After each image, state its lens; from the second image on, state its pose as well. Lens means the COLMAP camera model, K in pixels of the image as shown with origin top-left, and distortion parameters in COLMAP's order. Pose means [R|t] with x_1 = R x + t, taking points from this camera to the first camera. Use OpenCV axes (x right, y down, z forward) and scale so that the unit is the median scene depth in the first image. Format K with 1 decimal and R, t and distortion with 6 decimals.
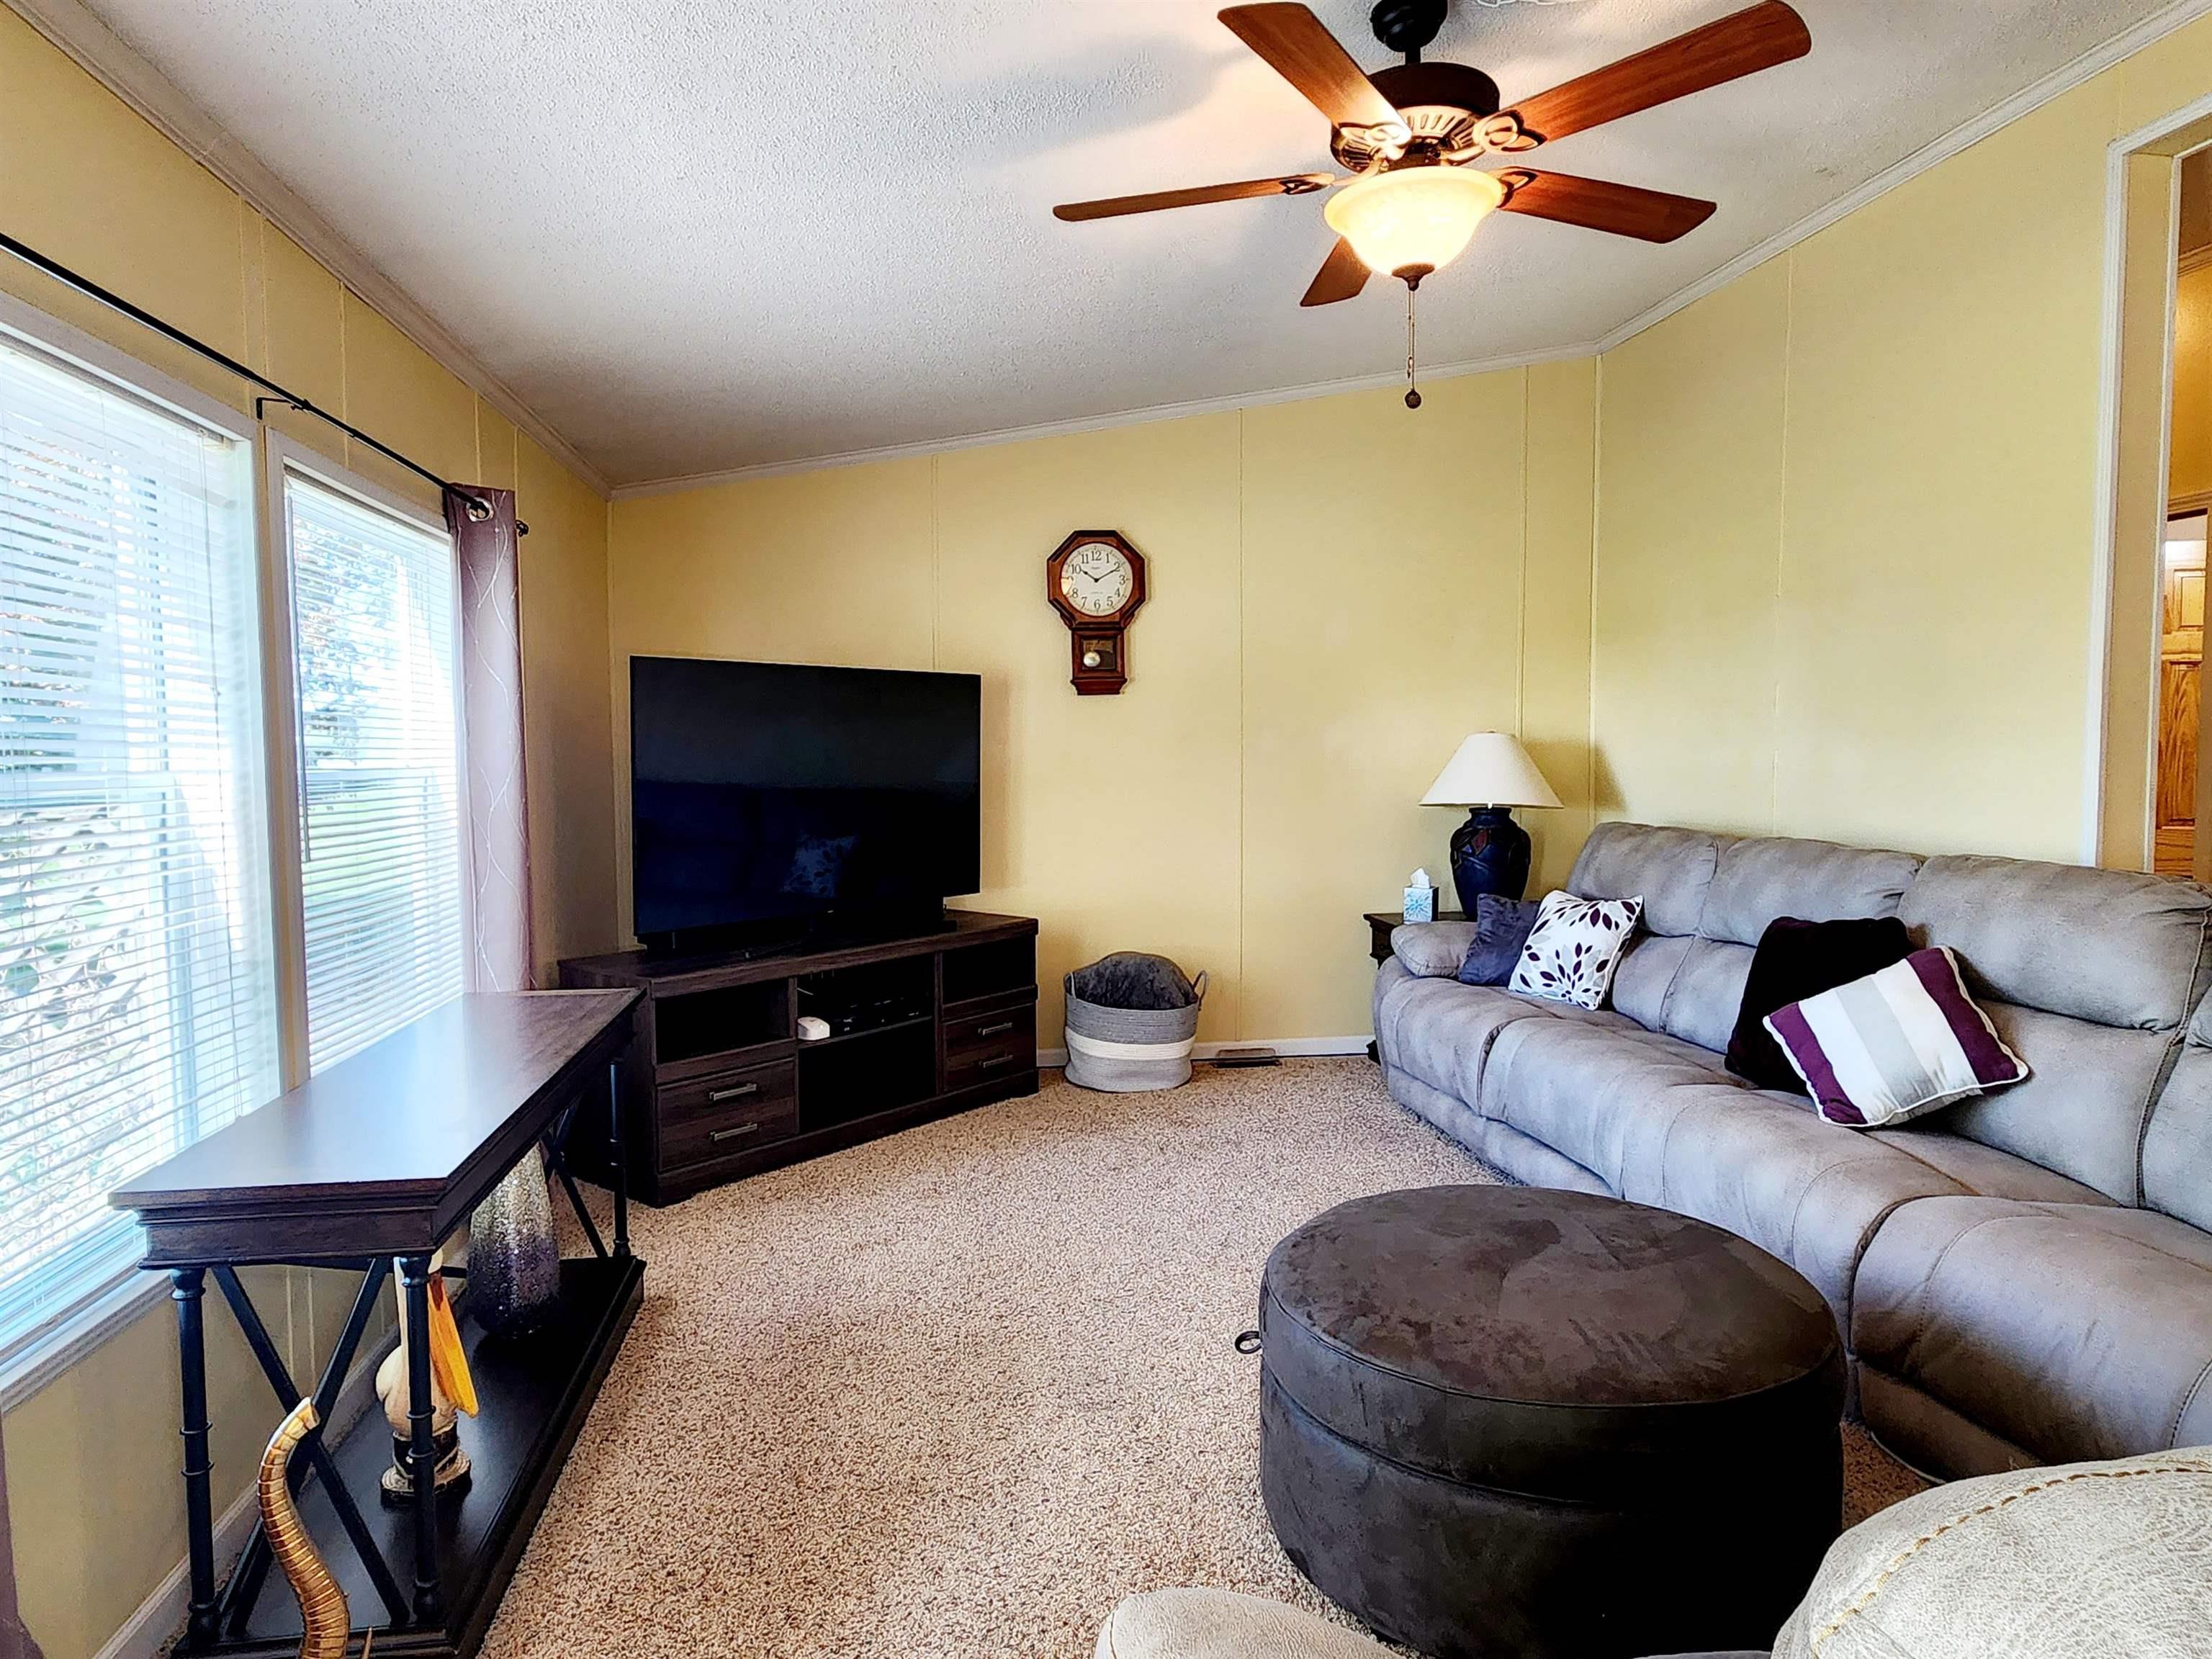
lens RADIAL K [[1343.6, 0, 1102.4], [0, 1343.6, 826.5], [0, 0, 1]] dist [0.006560, -0.000468]
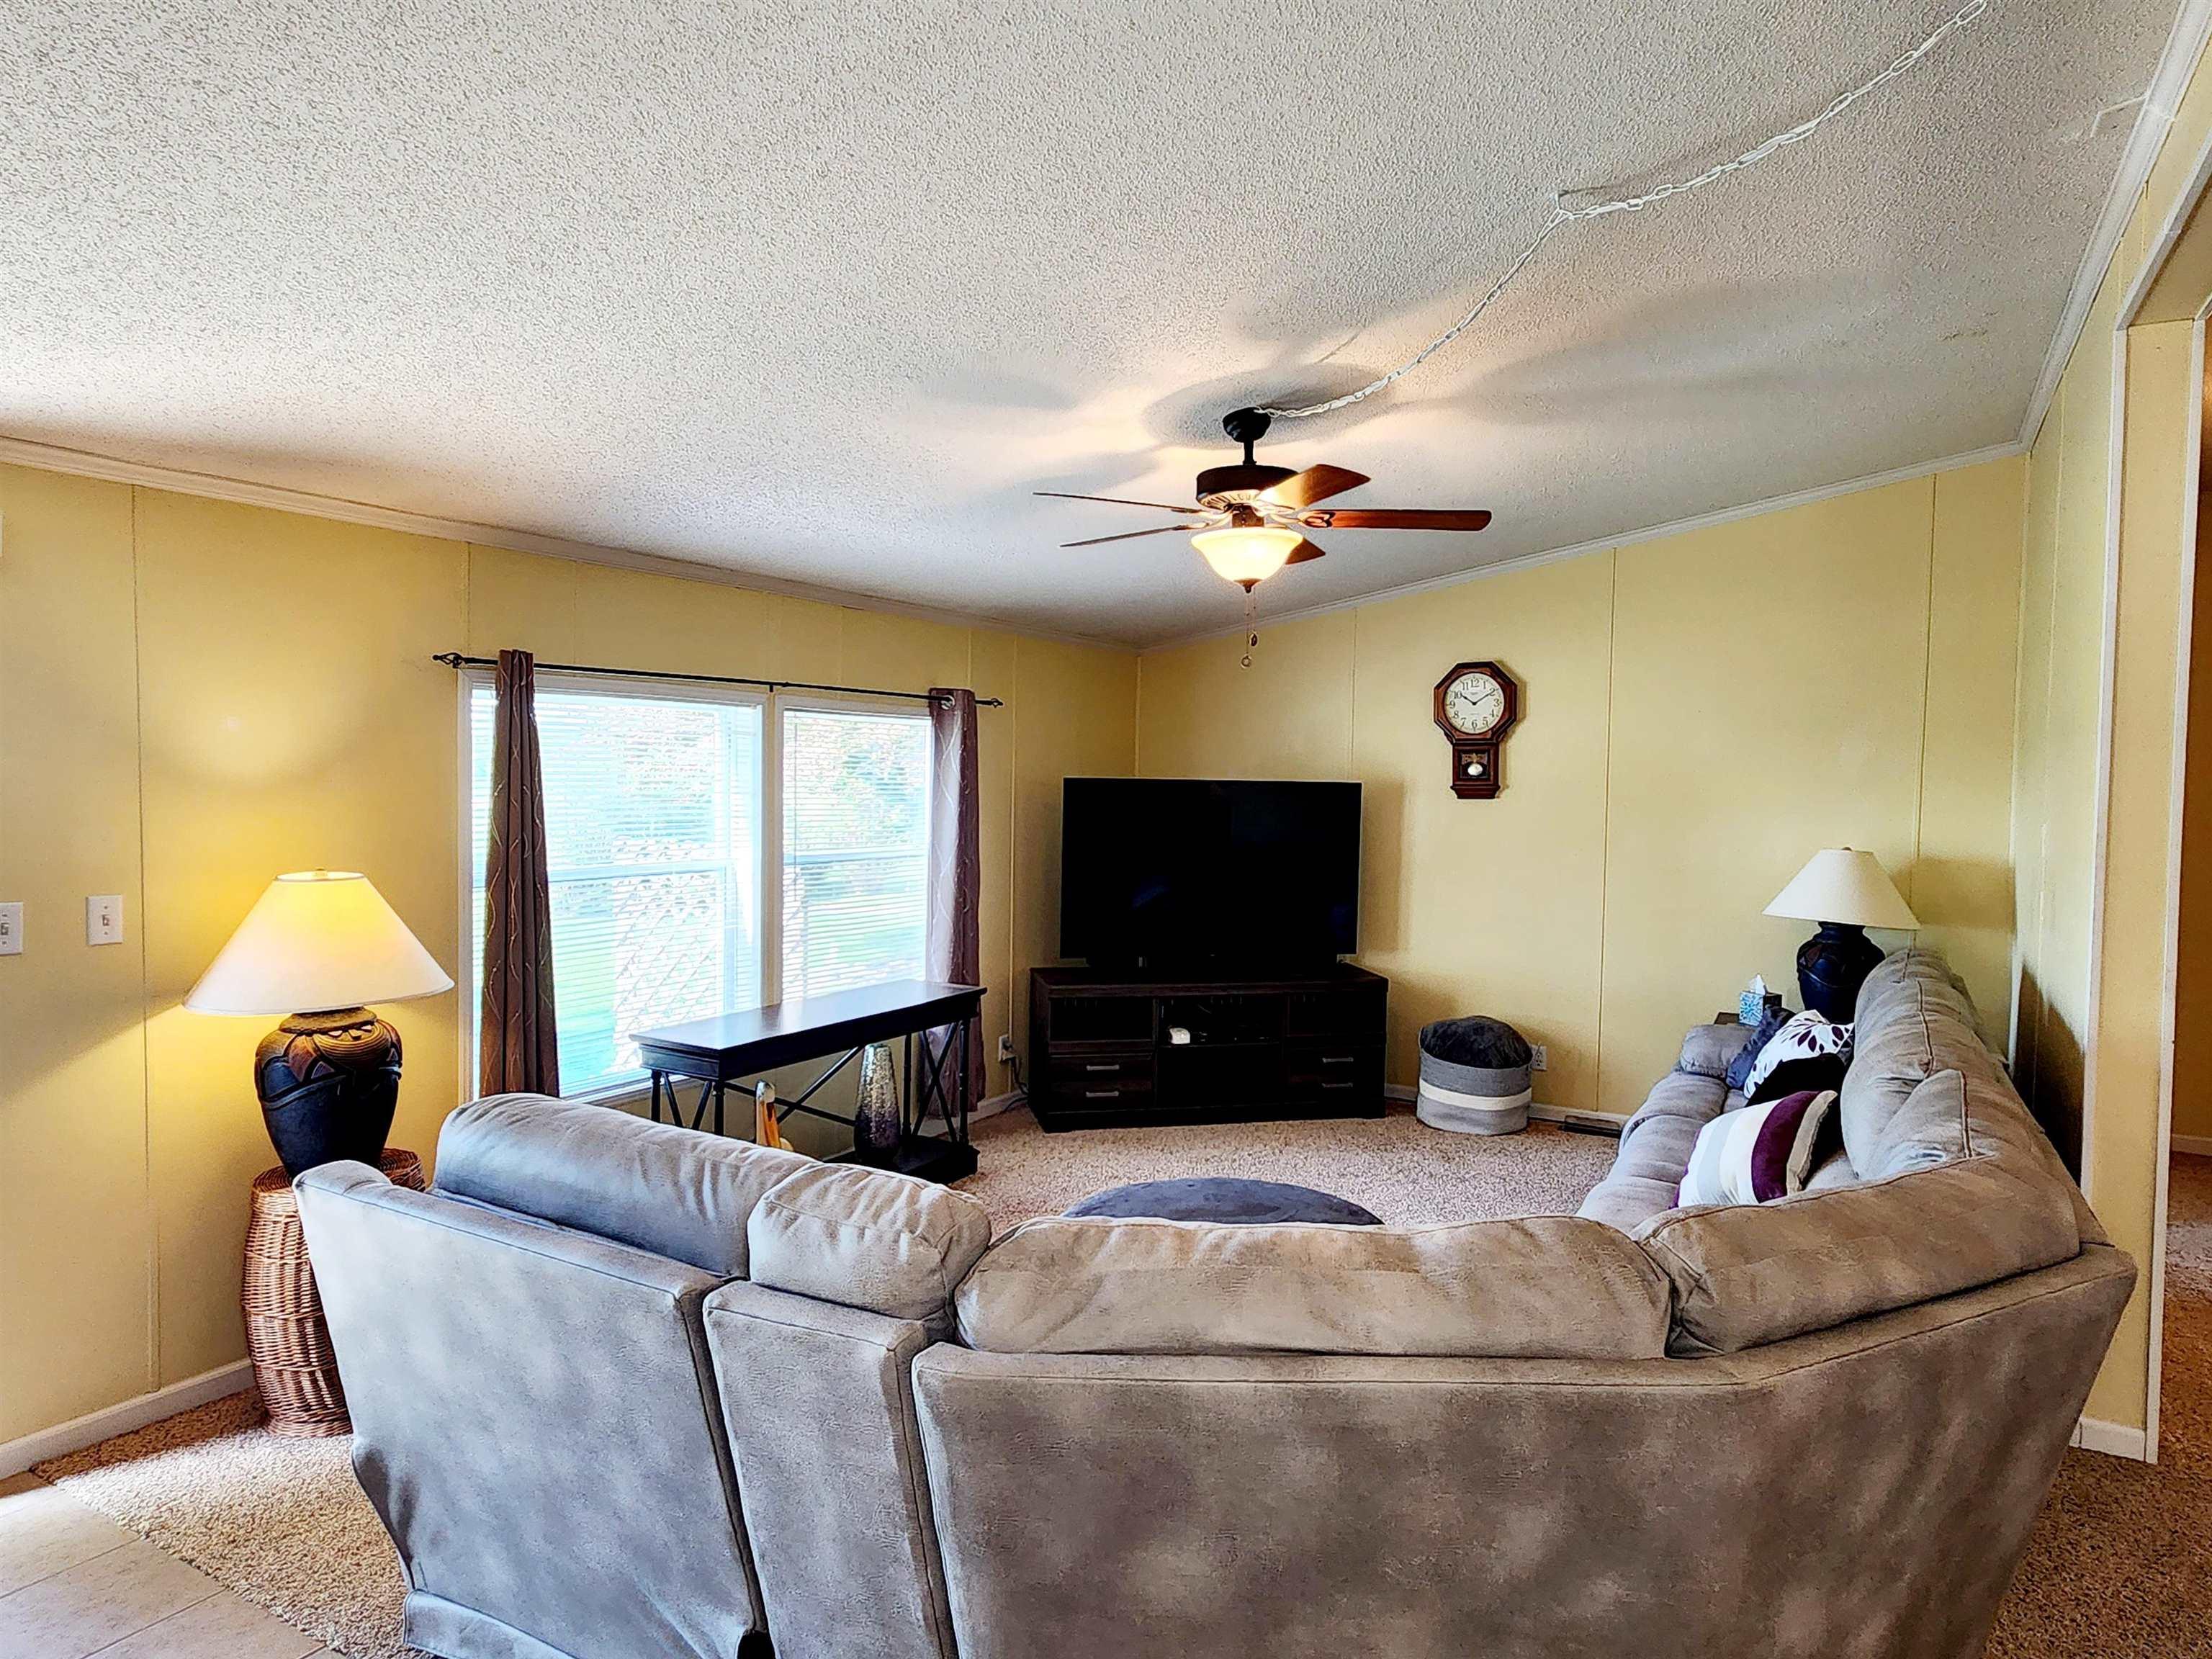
lens RADIAL K [[1343.6, 0, 1102.4], [0, 1343.6, 826.5], [0, 0, 1]] dist [0.006560, -0.000468]
pose [[0.781923, 0.045594, -0.621706, 0.505816], [-0.058580, 0.998283, -0.000466, -0.055967], [0.620617, 0.036784, 0.783251, -0.147317]]
